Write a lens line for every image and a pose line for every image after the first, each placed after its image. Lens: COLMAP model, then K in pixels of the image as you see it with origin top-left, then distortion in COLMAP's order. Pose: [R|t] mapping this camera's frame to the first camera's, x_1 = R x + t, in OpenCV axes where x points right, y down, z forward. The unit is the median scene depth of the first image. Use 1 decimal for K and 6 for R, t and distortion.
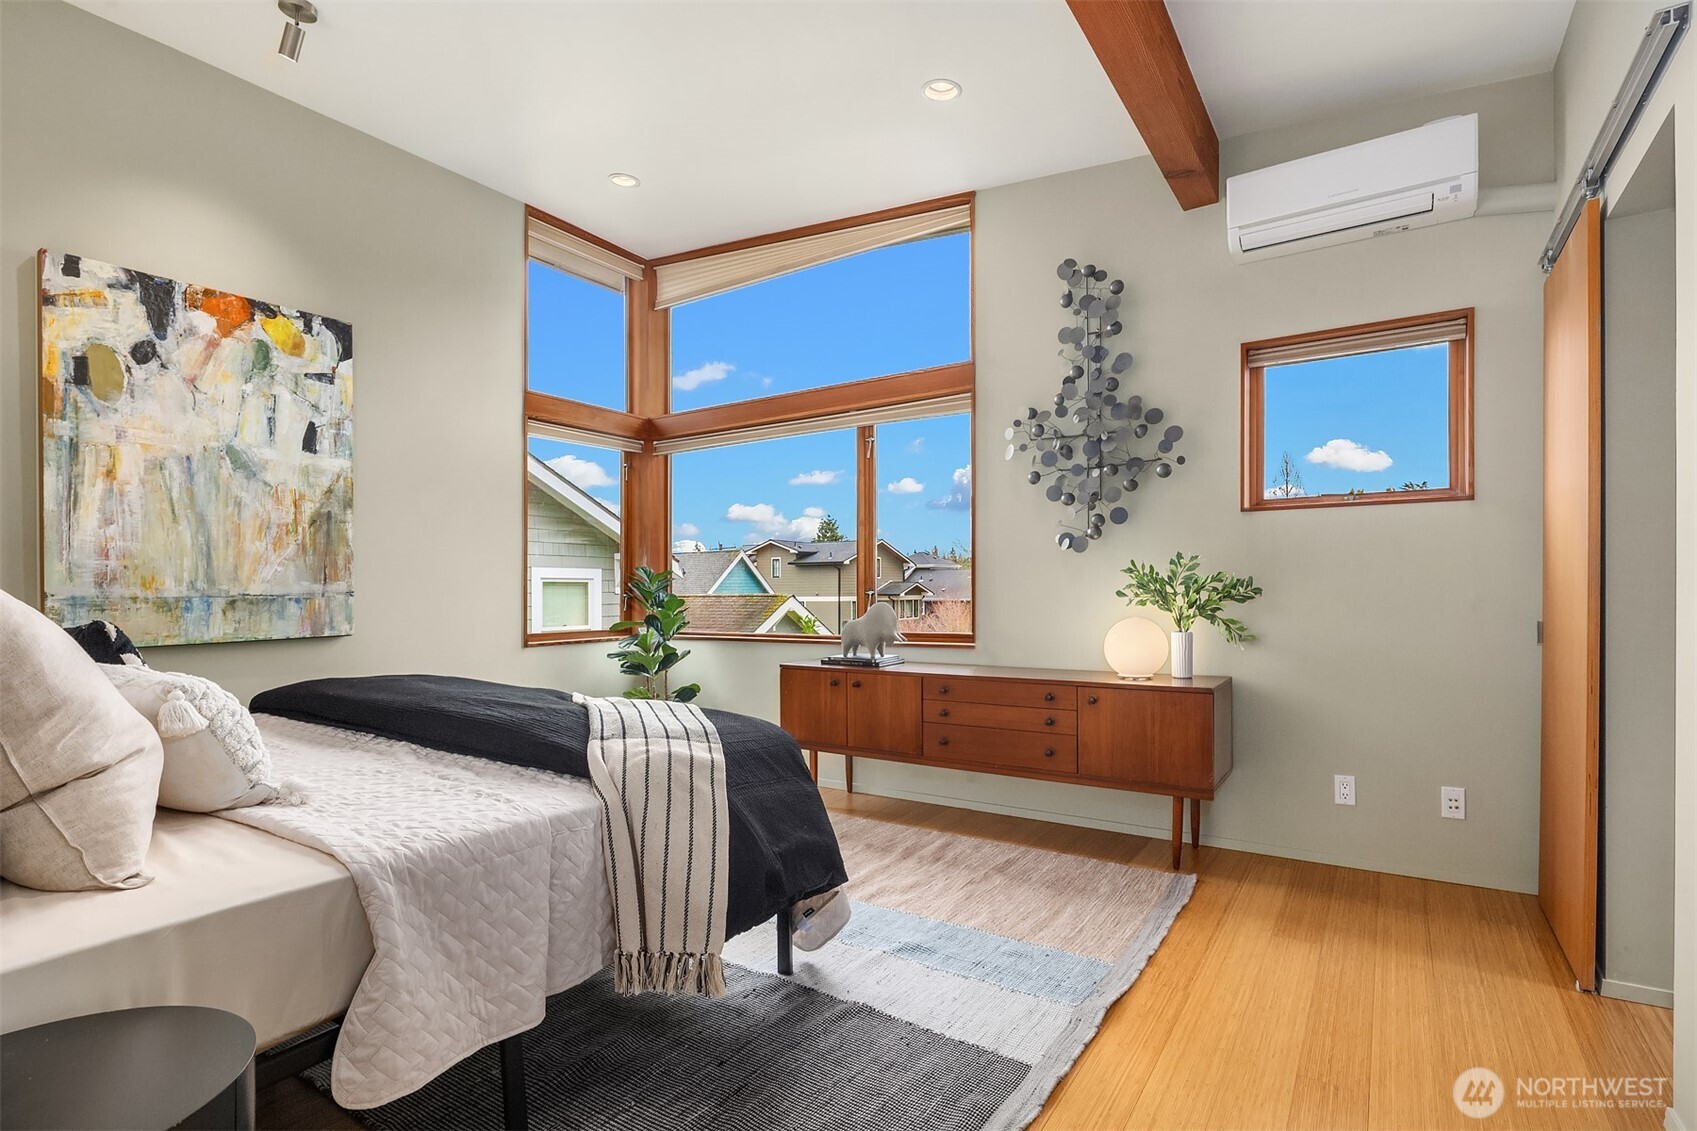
lens RADIAL K [[837.2, 0, 845.8], [0, 837.2, 581.5], [0, 0, 1]] dist [0.000348, -0.001022]
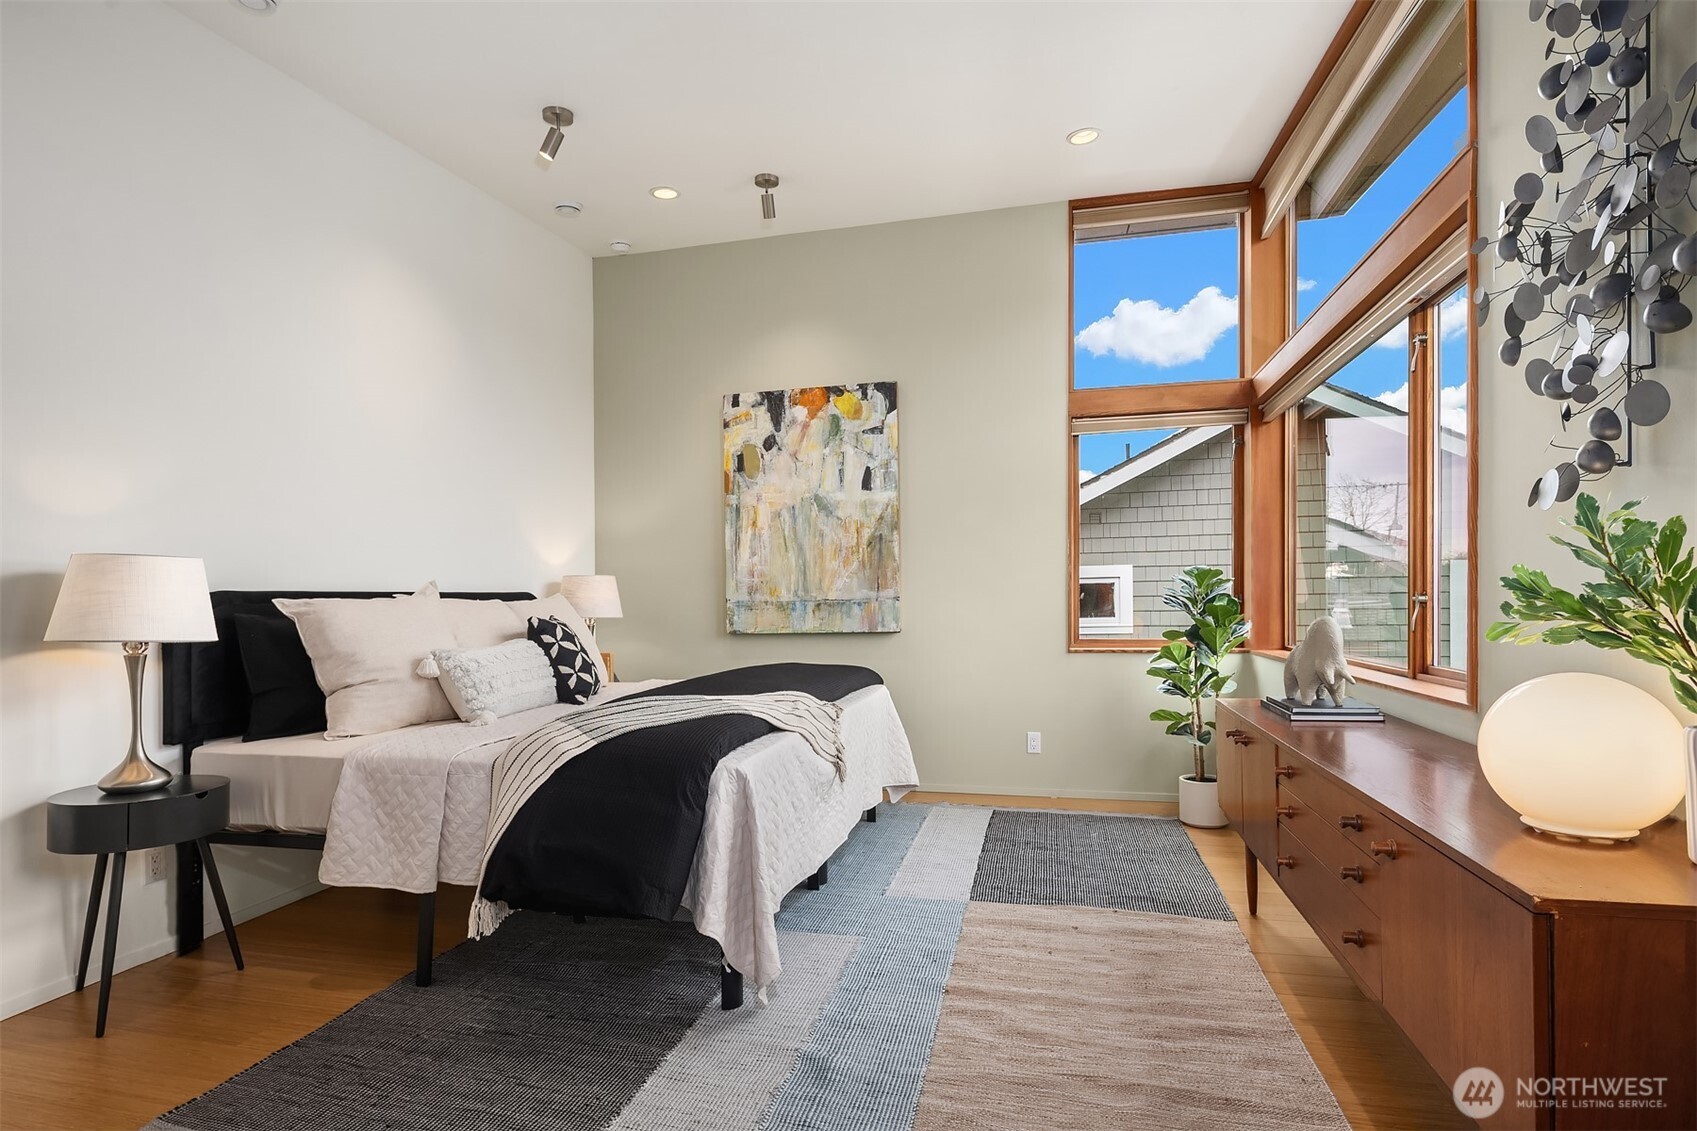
lens RADIAL K [[837.2, 0, 844.7], [0, 837.2, 578.0], [0, 0, 1]] dist [0.000348, -0.001022]
pose [[0.327397, -0.017437, -0.944726, 0.610837], [0.018592, 0.999755, -0.012009, -0.003003], [0.944704, -0.013633, 0.327641, 0.571991]]
